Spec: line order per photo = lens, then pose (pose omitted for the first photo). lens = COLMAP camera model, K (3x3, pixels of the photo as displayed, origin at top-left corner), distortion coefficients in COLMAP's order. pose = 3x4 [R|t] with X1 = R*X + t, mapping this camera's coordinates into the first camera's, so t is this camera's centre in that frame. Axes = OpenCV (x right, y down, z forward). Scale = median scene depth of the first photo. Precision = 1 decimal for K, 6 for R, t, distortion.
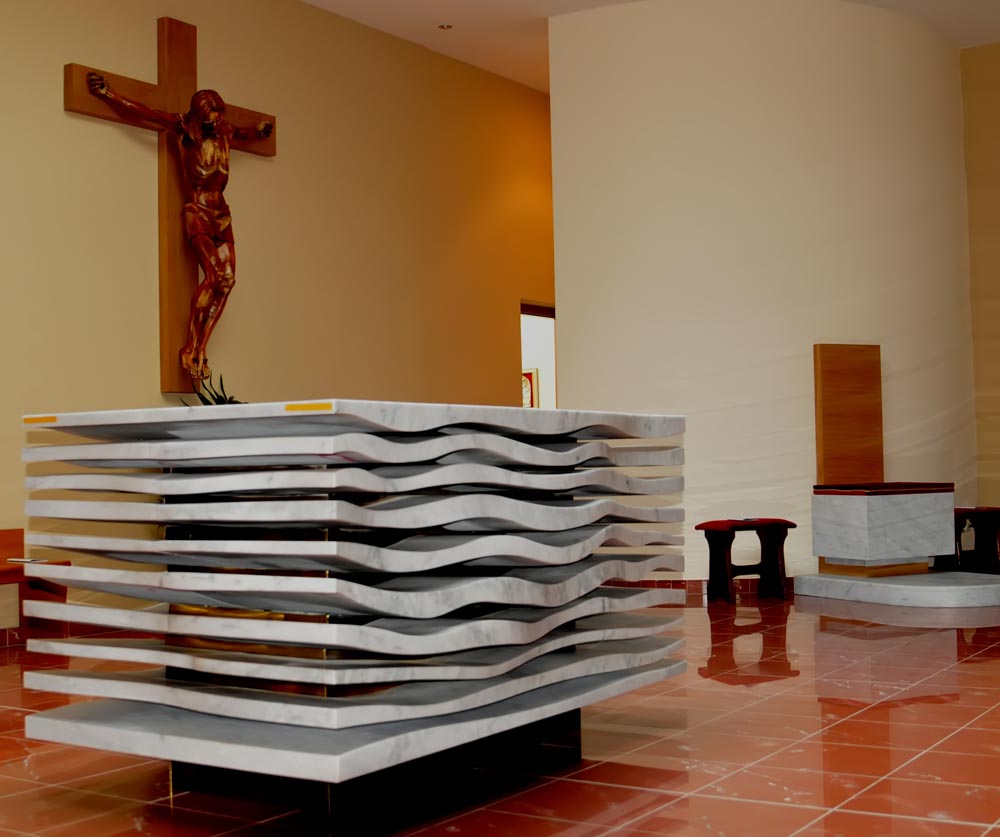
lens RADIAL K [[1428.6, 0, 500.0], [0, 1428.6, 418.5], [0, 0, 1]] dist [-0.102209, -0.024456]
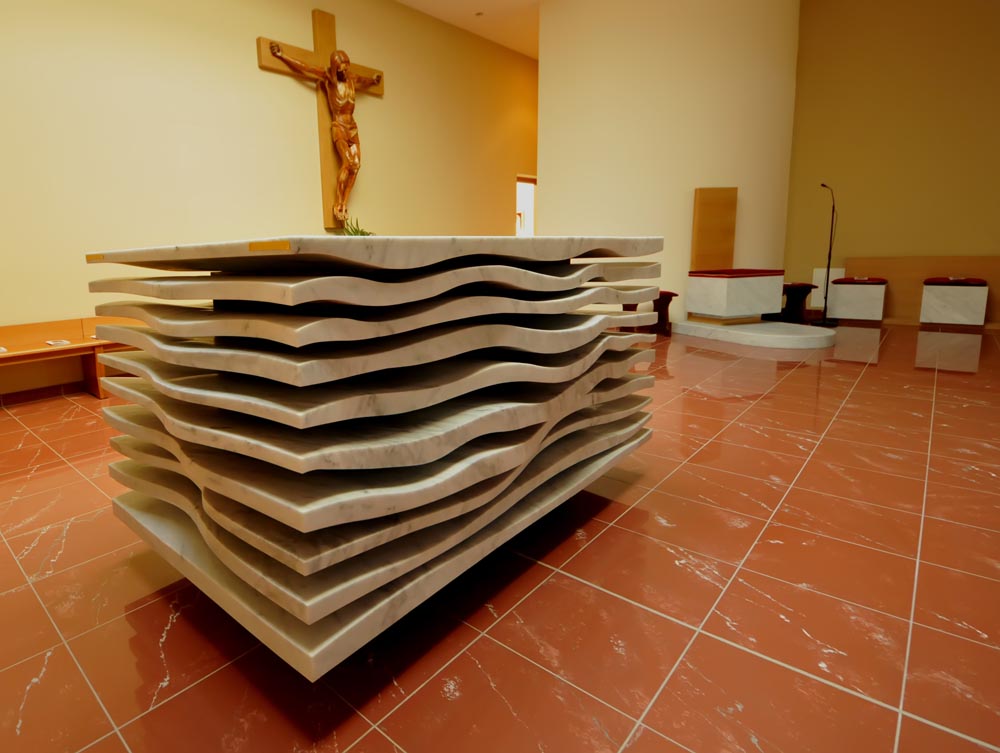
lens RADIAL K [[540.3, 0, 381.4], [0, 540.3, 342.1], [0, 0, 1]] dist [0.027811, -0.000888]
pose [[0.976022, 0.019572, -0.216792, -0.001753], [0.022636, 0.981424, 0.190511, -0.004615], [0.216493, -0.190851, 0.957448, 0.286408]]
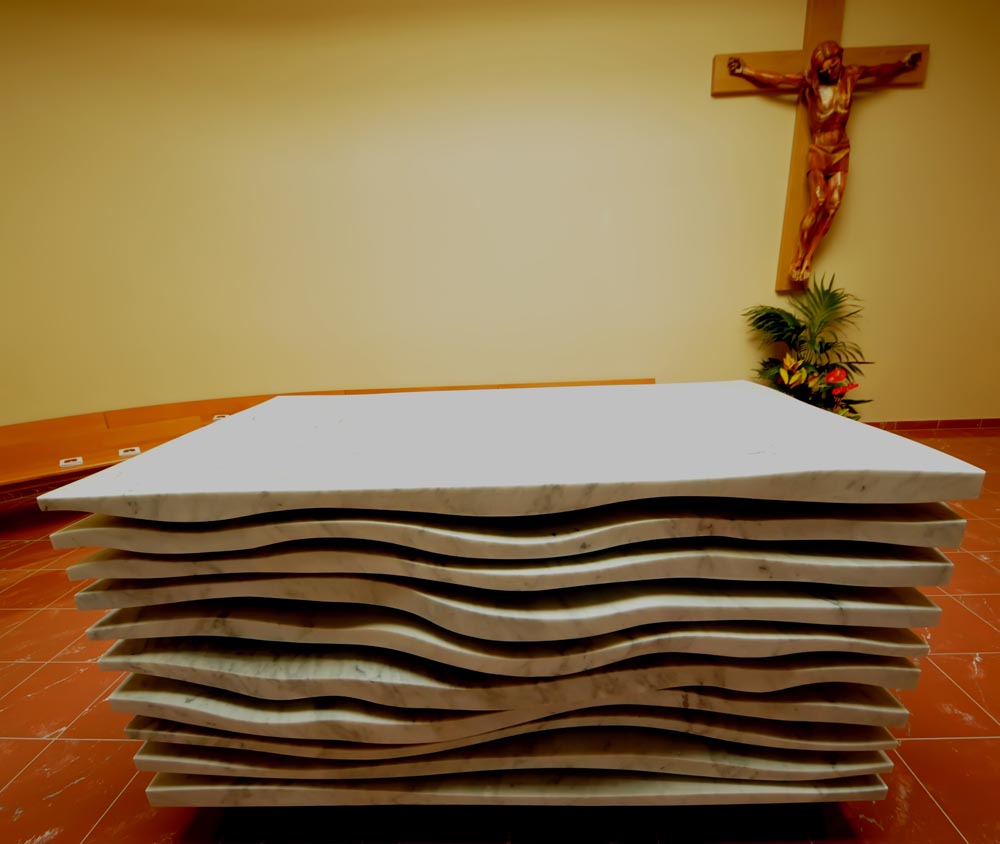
lens RADIAL K [[513.4, 0, 506.0], [0, 513.4, 473.0], [0, 0, 1]] dist [0.003701, -0.011613]
pose [[0.519180, 0.278667, -0.807958, 0.115775], [0.057396, 0.931849, 0.358279, -0.049869], [0.852735, -0.232385, 0.467803, 0.439223]]
